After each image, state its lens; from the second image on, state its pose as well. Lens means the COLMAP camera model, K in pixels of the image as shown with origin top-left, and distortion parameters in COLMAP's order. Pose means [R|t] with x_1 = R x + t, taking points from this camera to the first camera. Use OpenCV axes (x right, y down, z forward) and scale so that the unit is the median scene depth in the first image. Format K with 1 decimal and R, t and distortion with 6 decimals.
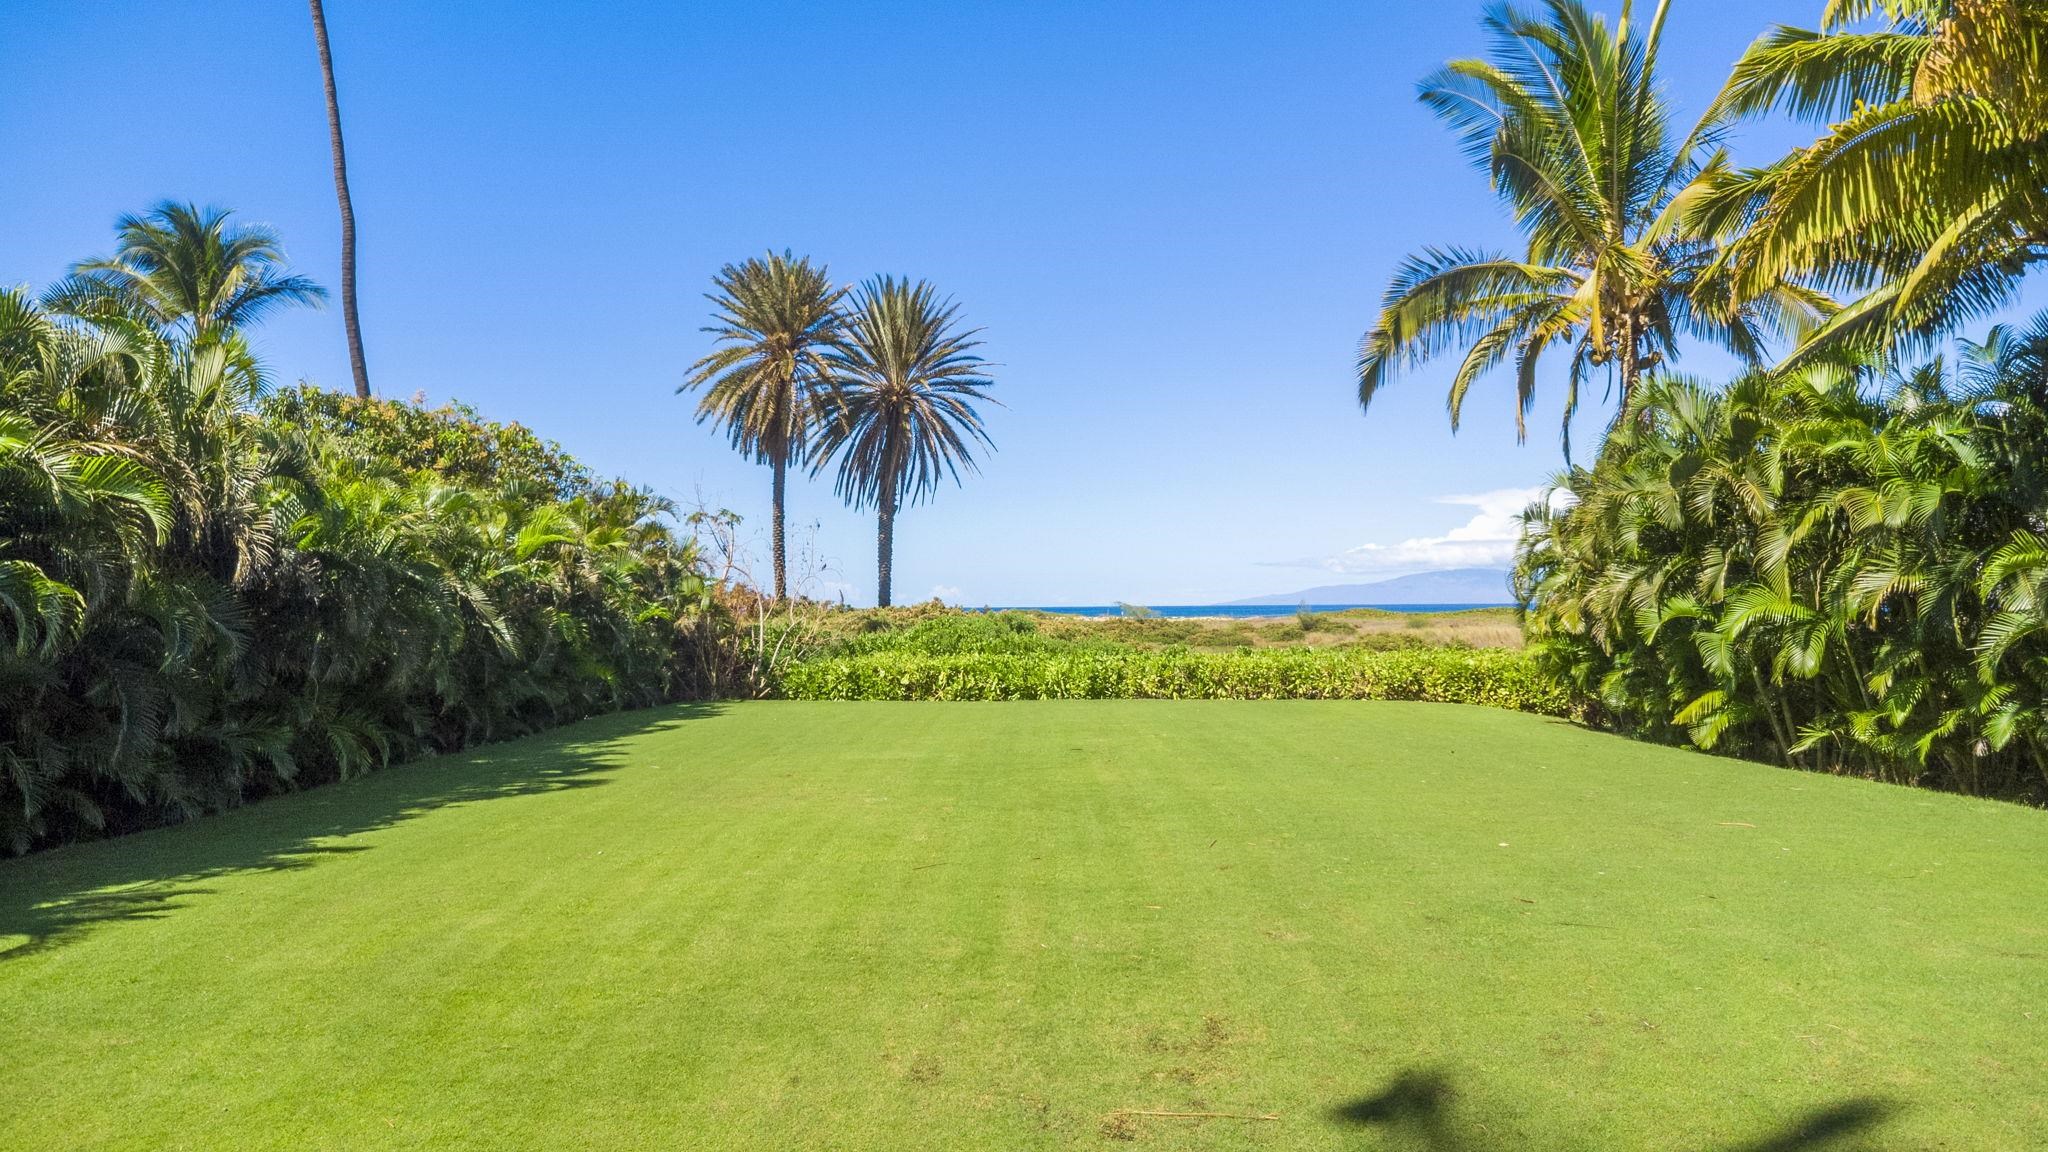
lens RADIAL K [[1514.4, 0, 1024.0], [0, 1514.4, 576.0], [0, 0, 1]] dist [-0.007133, -0.003190]
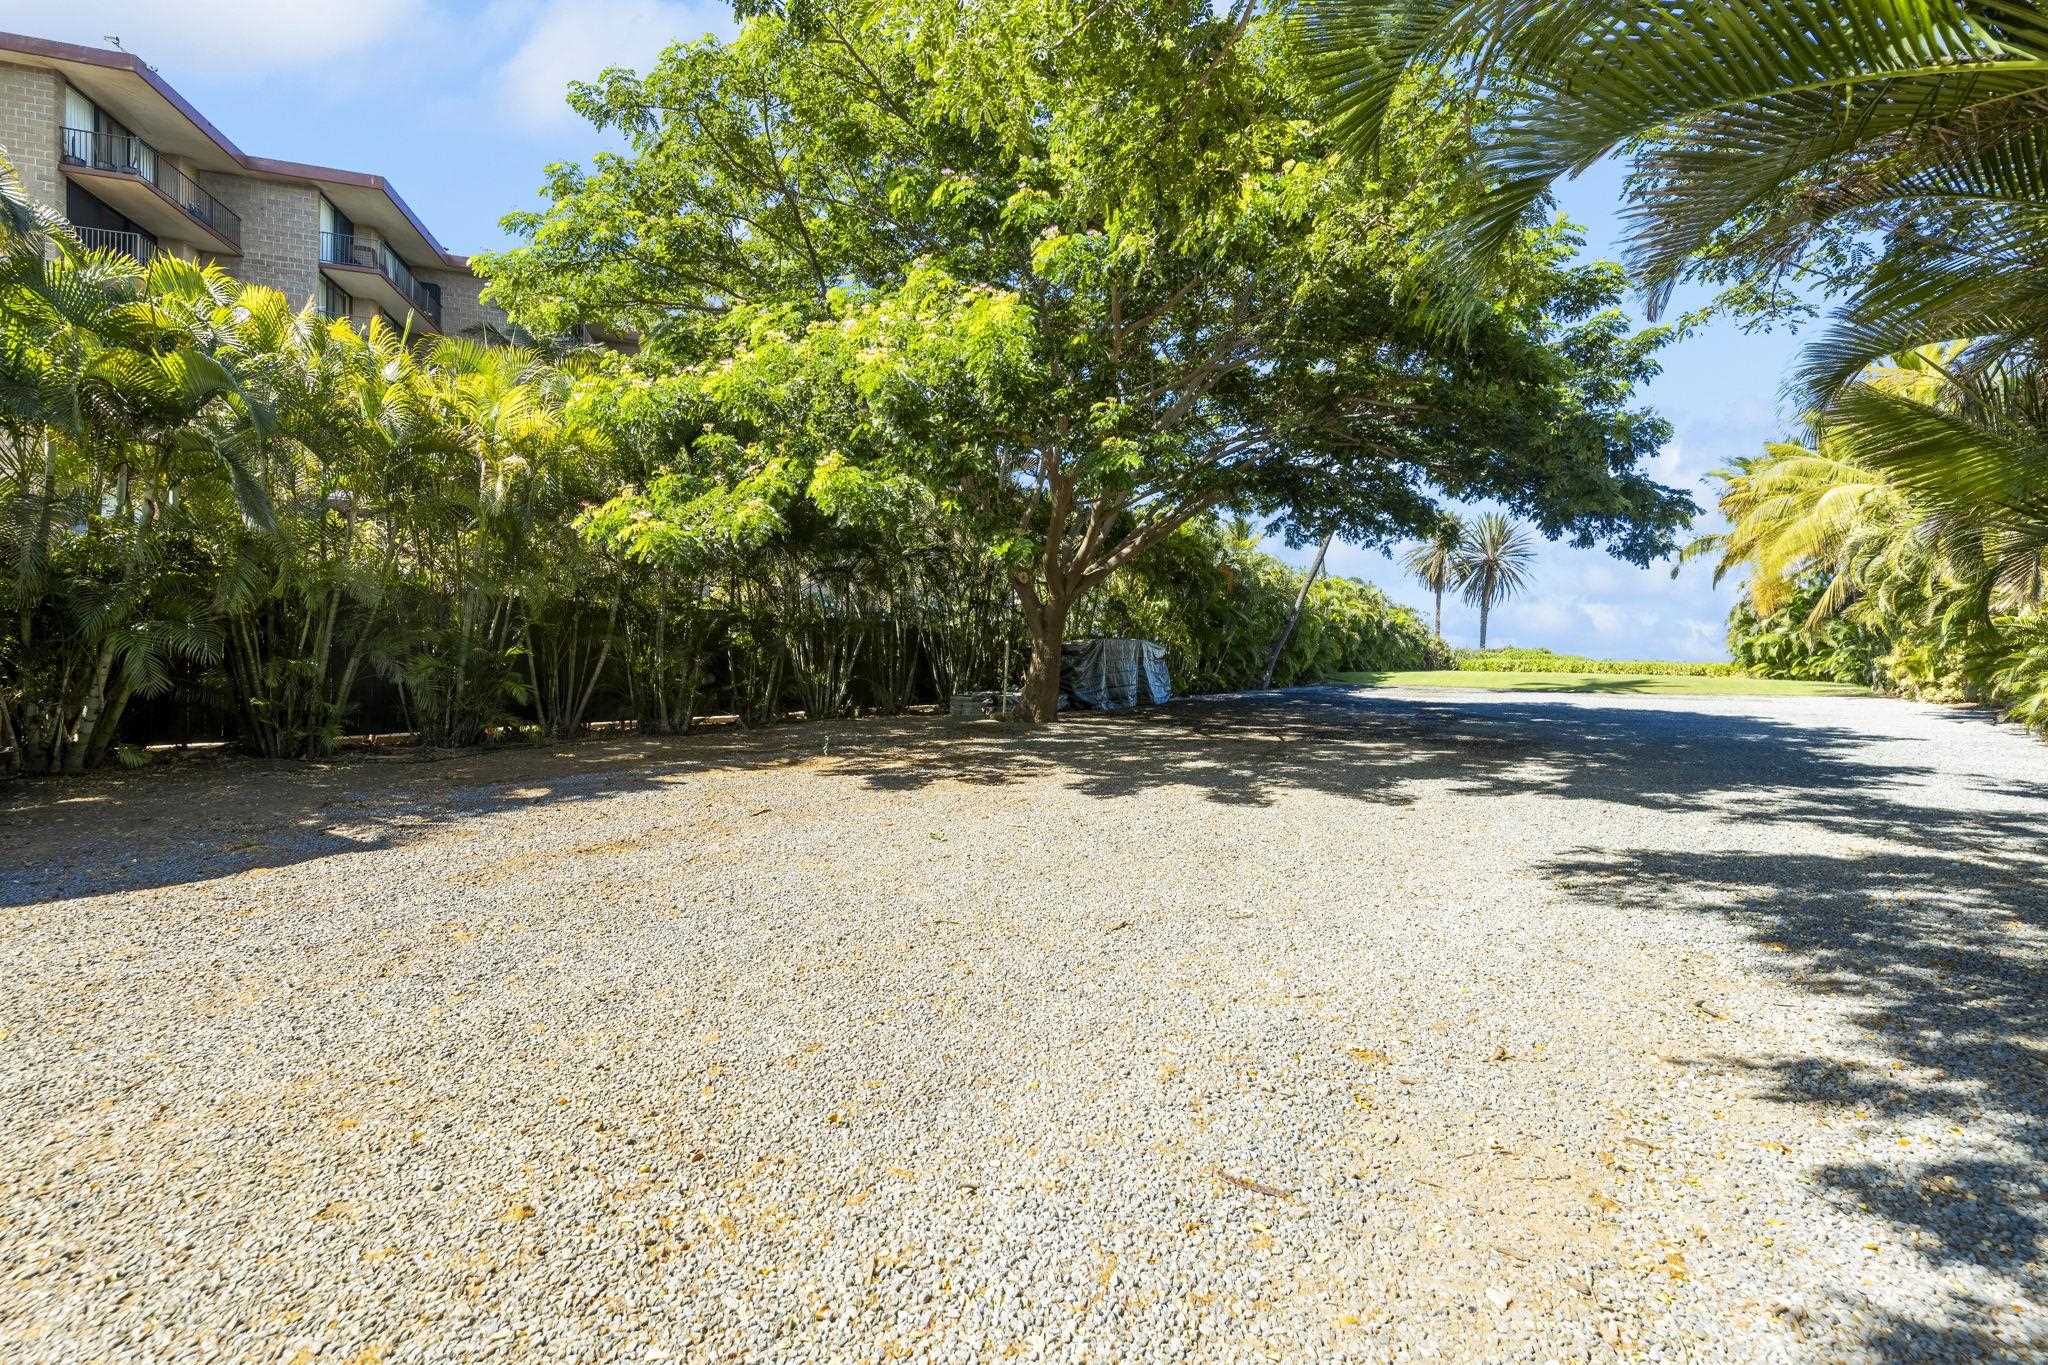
lens RADIAL K [[894.0, 0, 1020.4], [0, 894.0, 652.0], [0, 0, 1]] dist [0.008203, -0.000067]
pose [[0.856085, 0.023030, -0.516323, 0.024122], [-0.018431, 0.999732, 0.014031, 0.031924], [0.516507, -0.002495, 0.856279, -1.115948]]
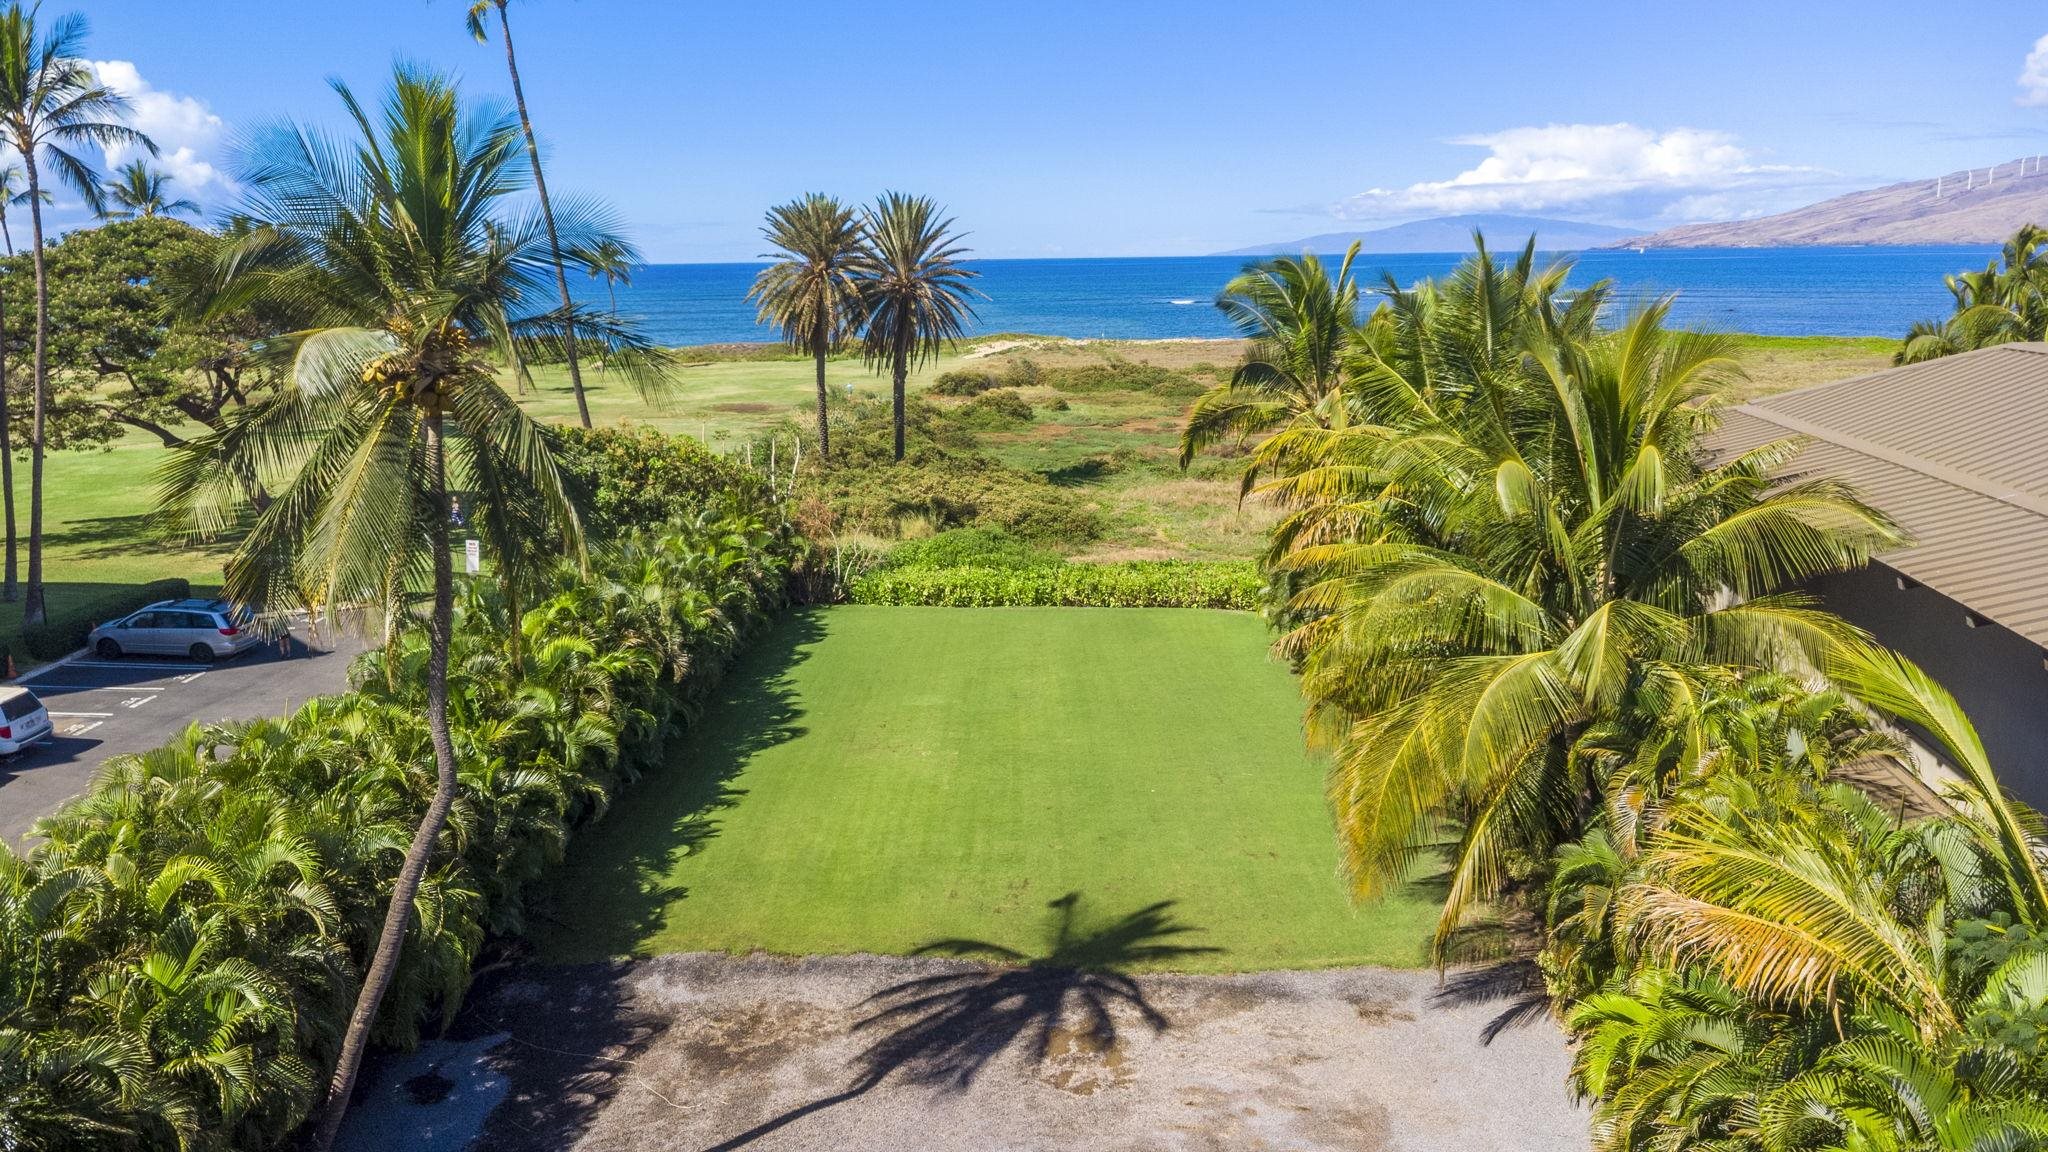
lens RADIAL K [[1514.4, 0, 1024.0], [0, 1514.4, 576.0], [0, 0, 1]] dist [-0.007133, -0.003190]
pose [[0.999977, -0.006472, 0.002004, 0.027300], [0.005856, 0.974392, 0.224779, -0.320025], [-0.003407, -0.224762, 0.974408, -0.626524]]
